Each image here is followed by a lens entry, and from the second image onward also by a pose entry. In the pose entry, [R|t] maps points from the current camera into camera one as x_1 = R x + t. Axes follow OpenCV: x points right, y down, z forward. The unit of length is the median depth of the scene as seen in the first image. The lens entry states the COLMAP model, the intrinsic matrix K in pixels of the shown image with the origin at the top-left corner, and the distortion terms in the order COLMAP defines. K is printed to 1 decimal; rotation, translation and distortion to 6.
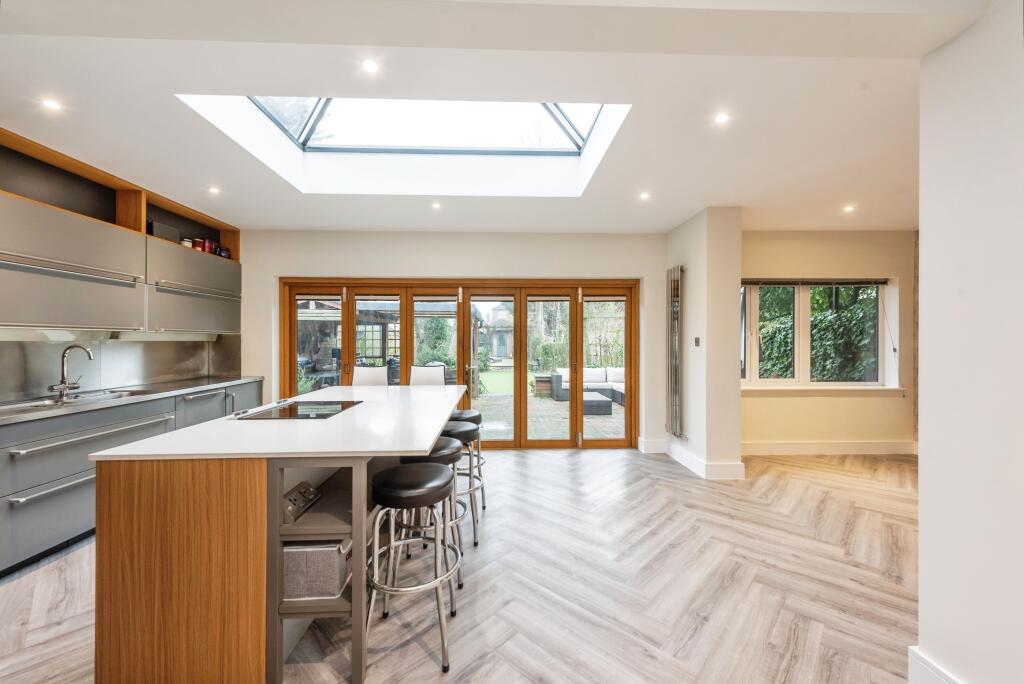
lens RADIAL K [[400.7, 0, 514.3], [0, 400.7, 340.1], [0, 0, 1]] dist [-0.001115, -0.000407]
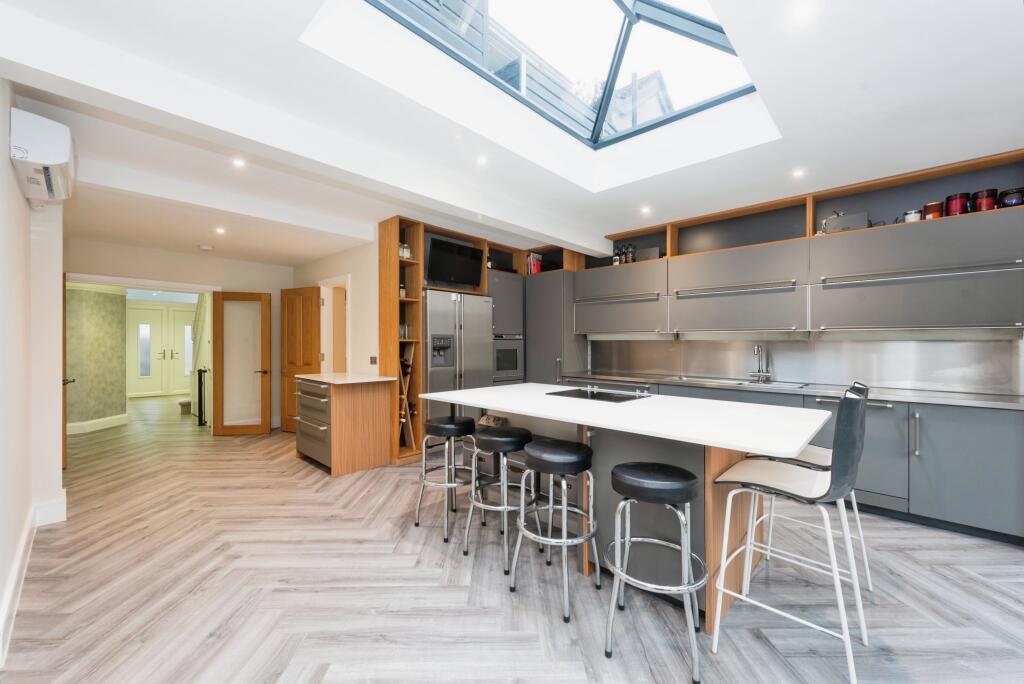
lens RADIAL K [[400.7, 0, 515.2], [0, 400.7, 342.8], [0, 0, 1]] dist [-0.001115, -0.000407]
pose [[-0.713688, -0.002463, -0.700459, 0.539562], [-0.006093, 0.999978, 0.002693, 0.020747], [0.700437, 0.006190, -0.713688, 1.843394]]
